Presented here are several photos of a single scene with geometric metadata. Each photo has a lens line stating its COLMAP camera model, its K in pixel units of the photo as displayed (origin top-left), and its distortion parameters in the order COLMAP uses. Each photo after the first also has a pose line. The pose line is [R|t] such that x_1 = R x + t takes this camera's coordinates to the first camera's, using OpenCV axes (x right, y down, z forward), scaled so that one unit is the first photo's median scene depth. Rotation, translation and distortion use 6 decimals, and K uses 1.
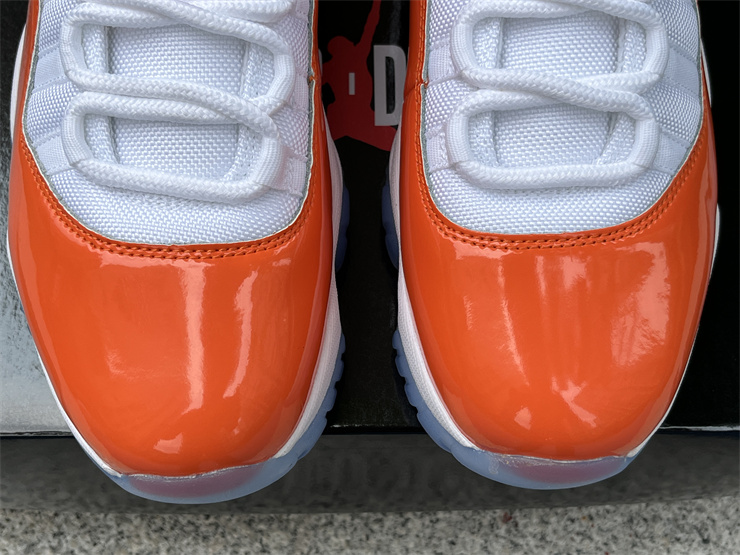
lens RADIAL K [[1039.9, 0, 366.7], [0, 1039.9, 299.0], [0, 0, 1]] dist [0.102162, -0.357952]
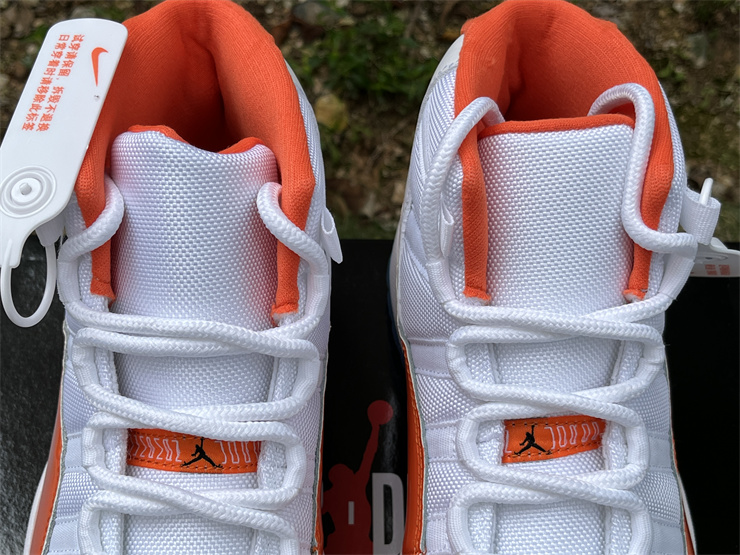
lens RADIAL K [[1039.9, 0, 366.7], [0, 1039.9, 299.0], [0, 0, 1]] dist [0.102162, -0.357952]
pose [[0.999896, 0.011454, 0.008756, -0.013231], [-0.009041, 0.971207, -0.238065, -0.211017], [-0.011231, 0.237961, 0.971210, -0.082238]]
